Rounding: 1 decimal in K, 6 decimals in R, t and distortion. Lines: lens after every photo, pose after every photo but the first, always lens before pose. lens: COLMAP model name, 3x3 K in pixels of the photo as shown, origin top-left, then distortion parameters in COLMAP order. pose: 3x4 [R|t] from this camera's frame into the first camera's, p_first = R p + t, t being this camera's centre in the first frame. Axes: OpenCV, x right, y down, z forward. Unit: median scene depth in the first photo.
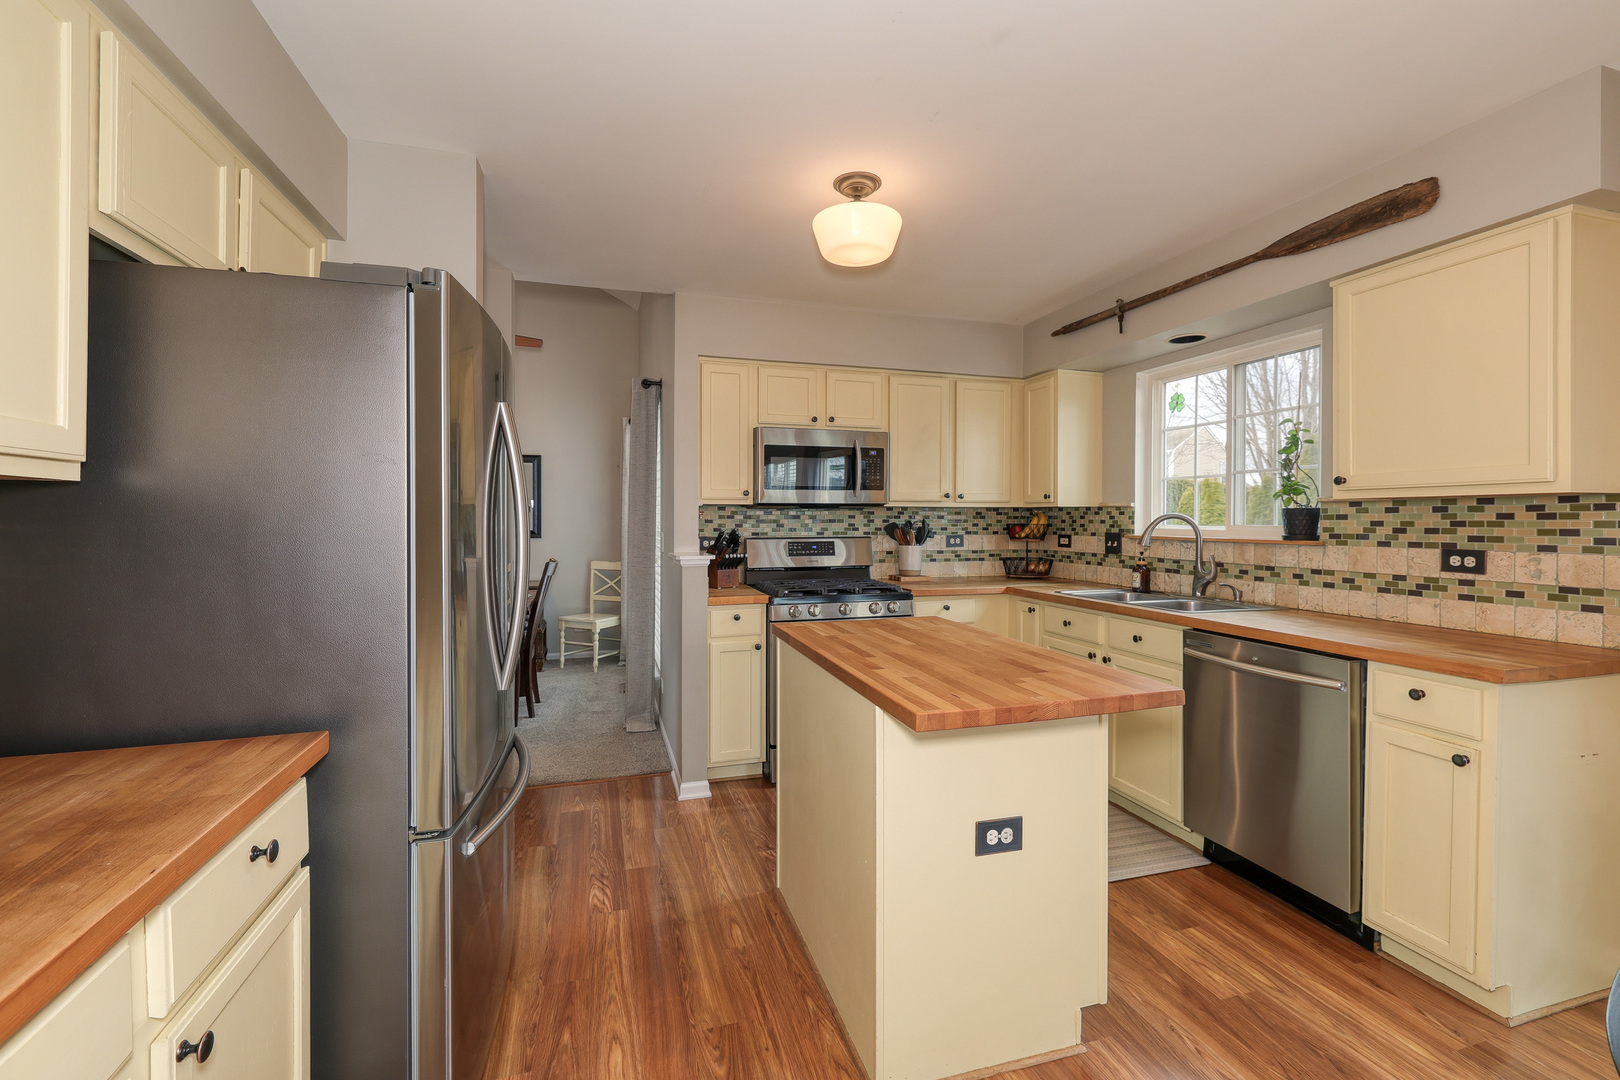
lens RADIAL K [[683.7, 0, 804.6], [0, 683.7, 525.8], [0, 0, 1]] dist [-0.000245, 0.001403]
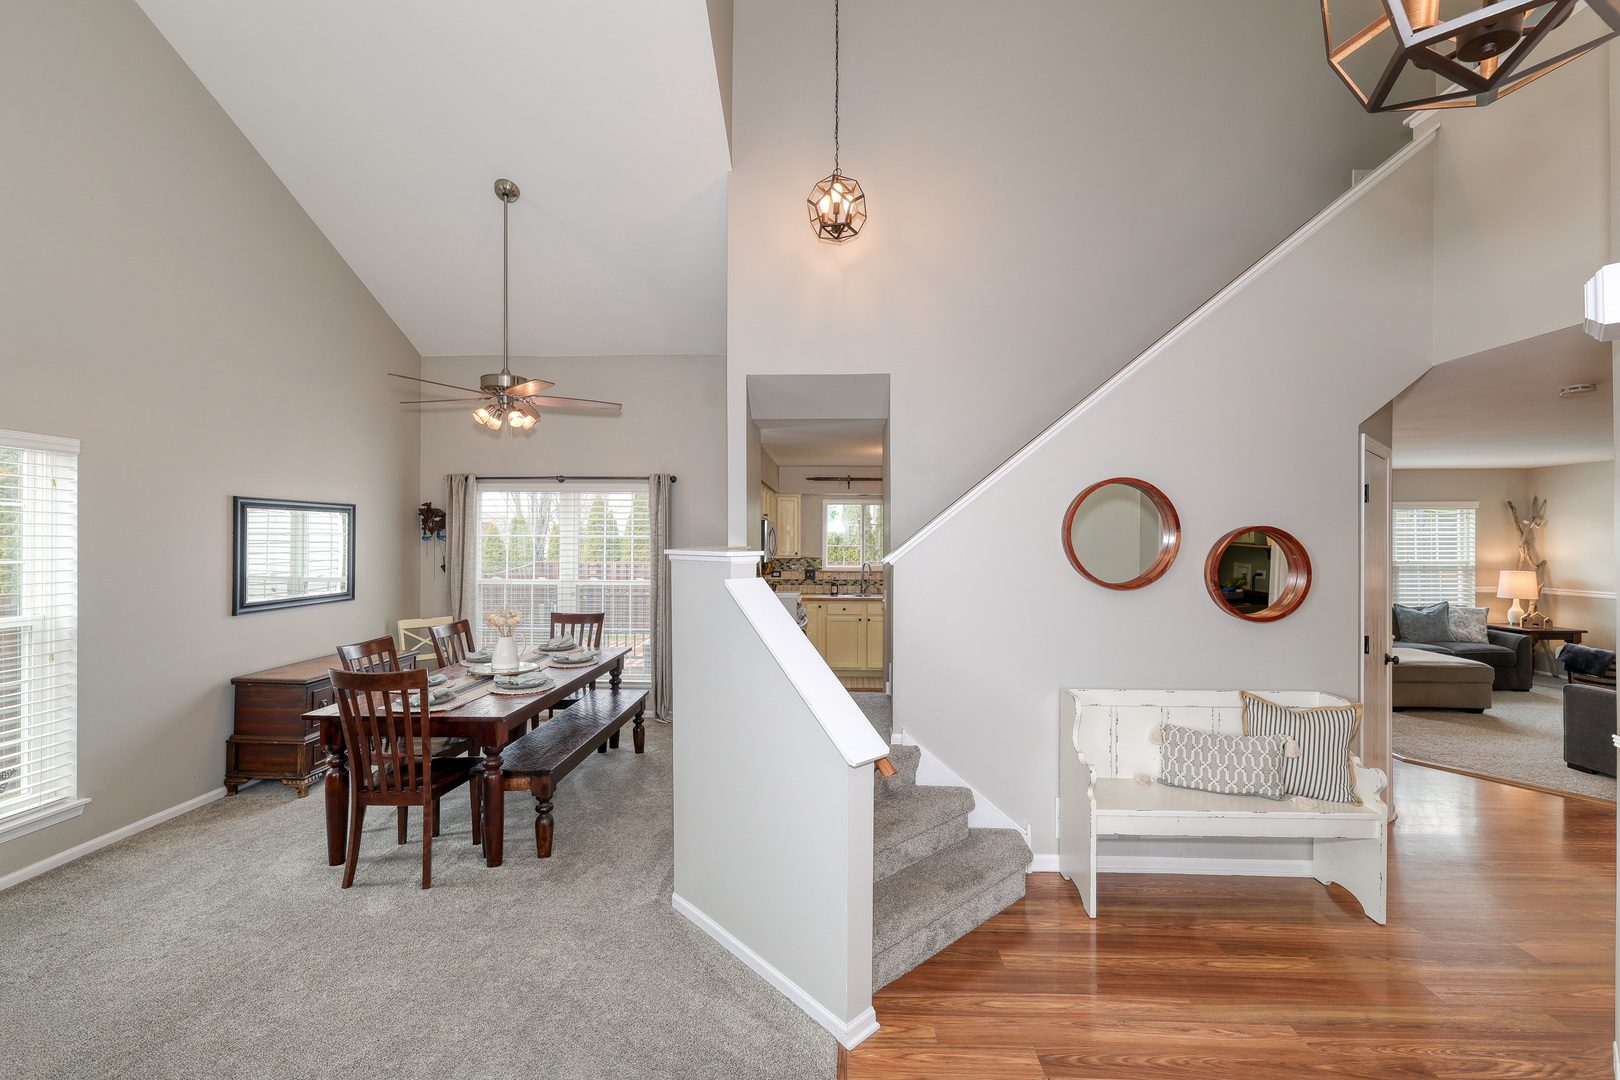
lens RADIAL K [[683.7, 0, 808.0], [0, 683.7, 536.8], [0, 0, 1]] dist [-0.000245, 0.001403]
pose [[0.310456, 0.001255, 0.950587, -1.610073], [0.007492, 0.999965, -0.003767, -0.085232], [-0.950558, 0.008291, 0.310436, 0.320093]]
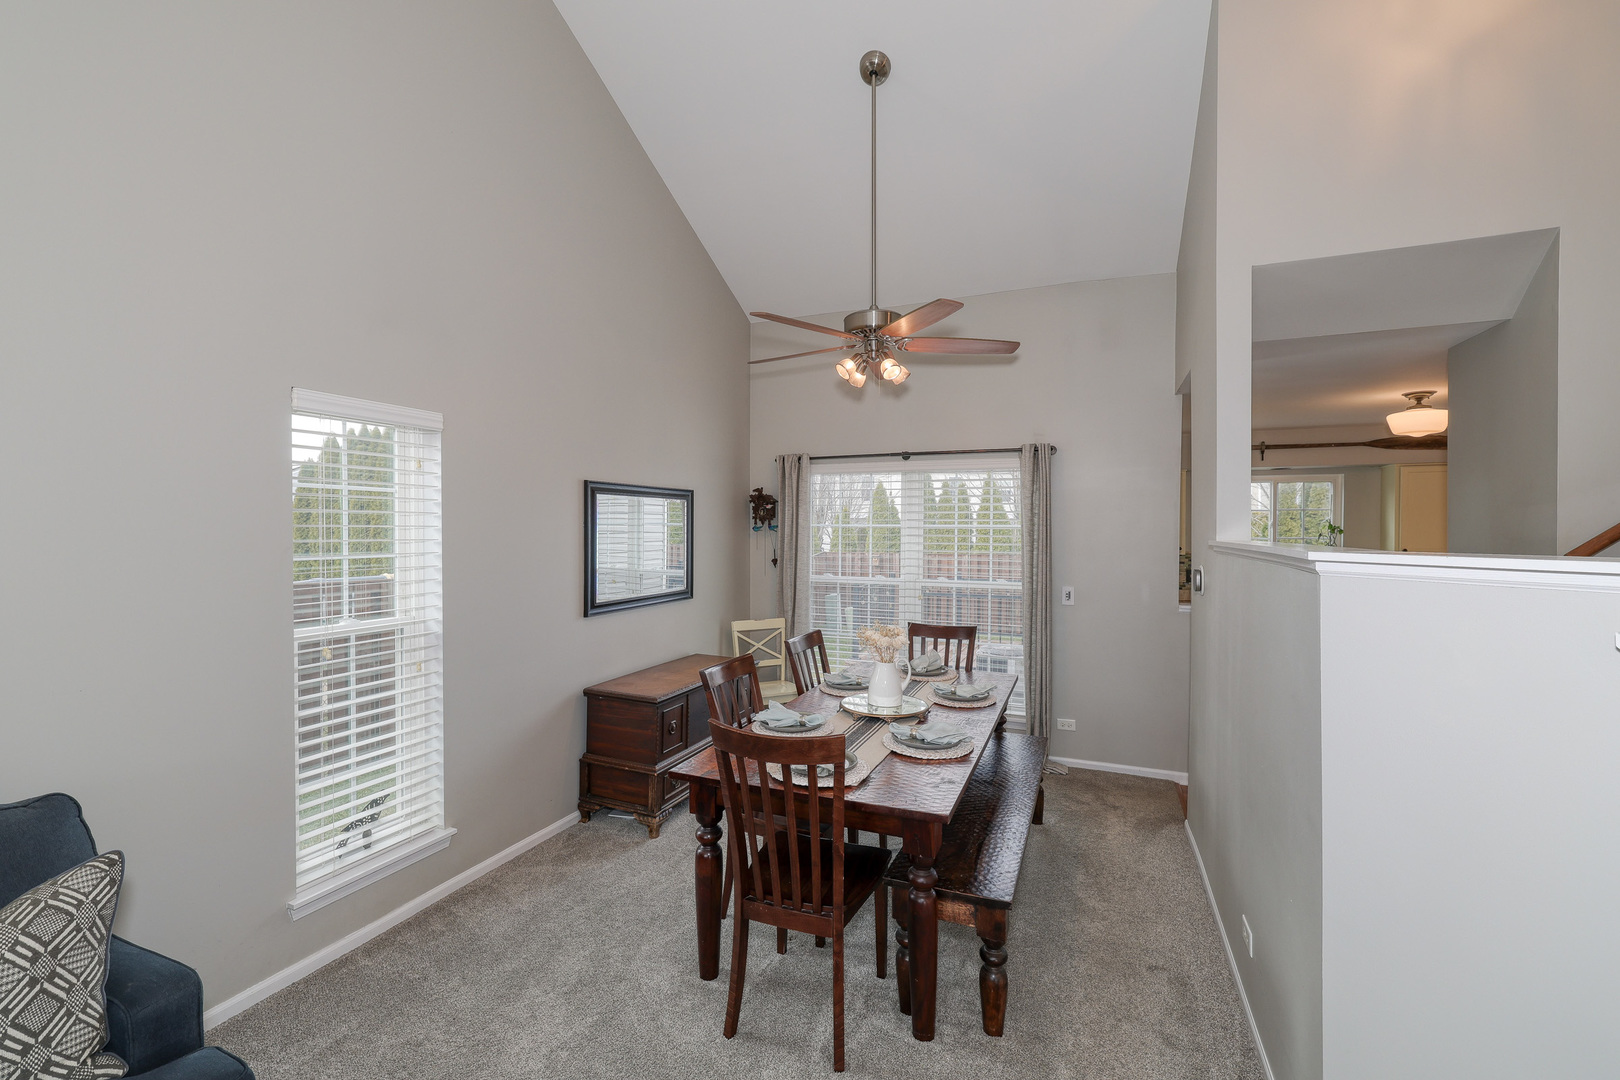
lens RADIAL K [[683.7, 0, 806.2], [0, 683.7, 536.5], [0, 0, 1]] dist [-0.000245, 0.001403]
pose [[0.632082, -0.010426, 0.774831, -1.412057], [0.006835, 0.999946, 0.007880, -0.088124], [-0.774871, 0.000315, 0.632119, 0.667548]]
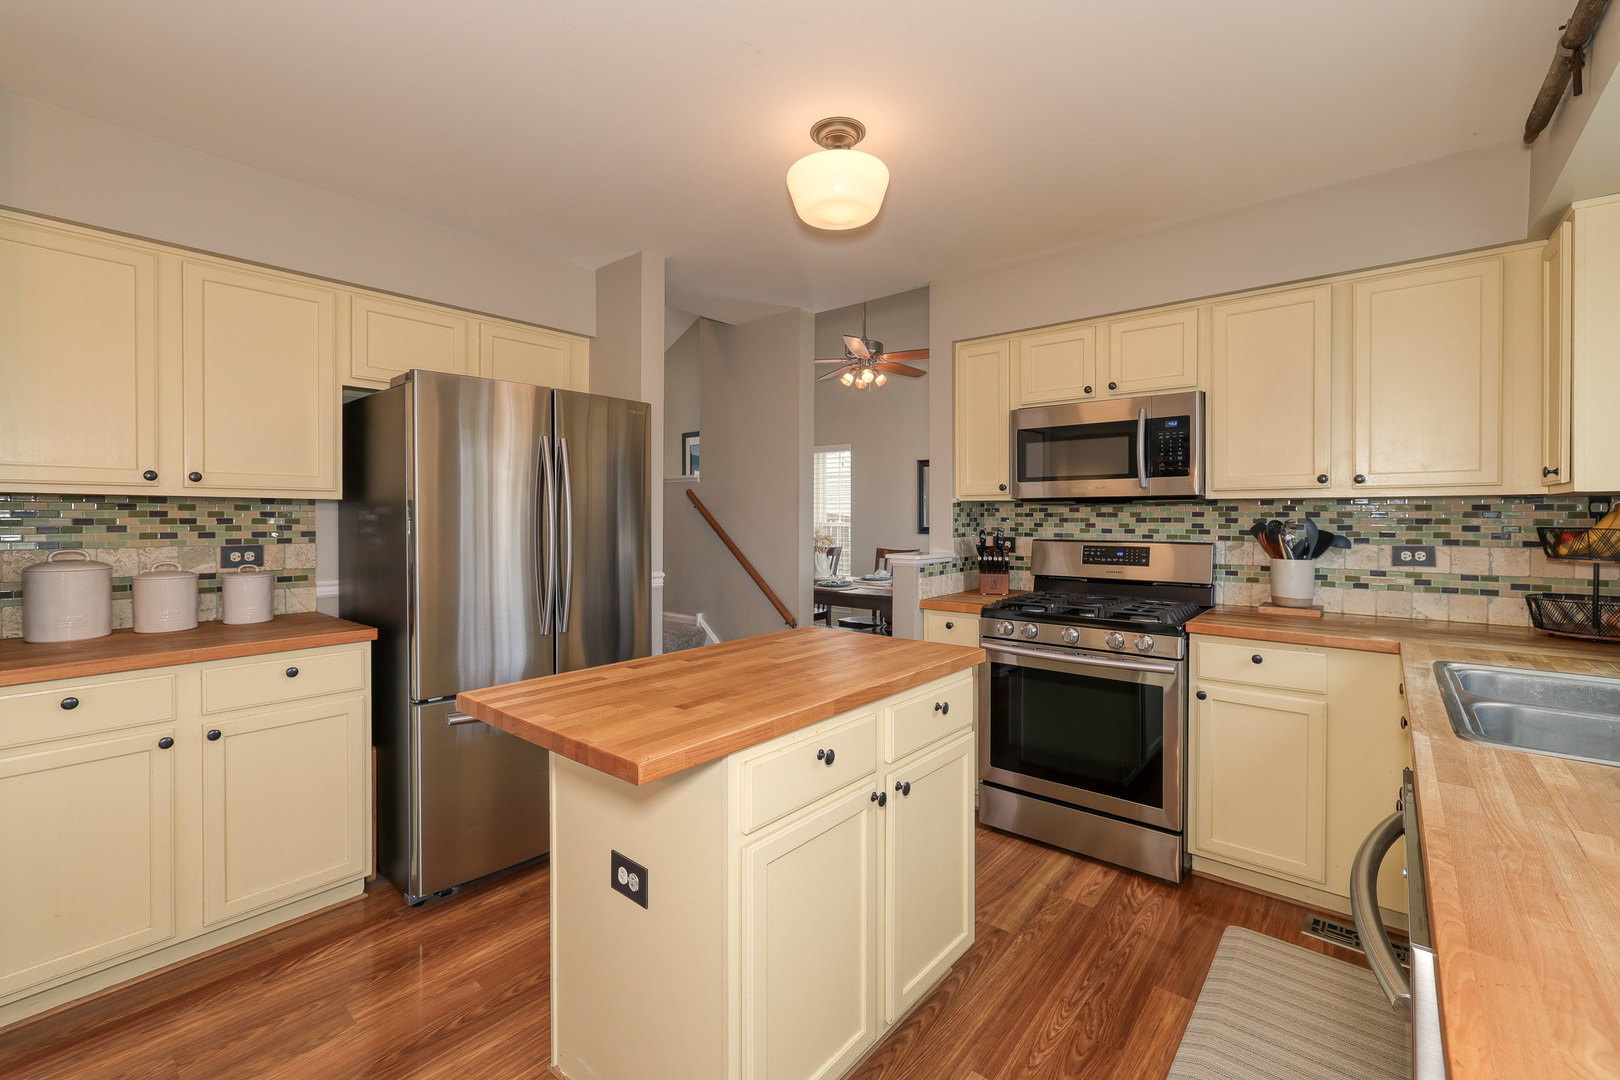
lens RADIAL K [[683.7, 0, 800.8], [0, 683.7, 523.8], [0, 0, 1]] dist [-0.000245, 0.001403]
pose [[0.550298, 0.009321, -0.834916, 0.477081], [-0.007931, 0.999951, 0.005936, -0.004597], [0.834930, 0.003355, 0.550345, 0.292271]]
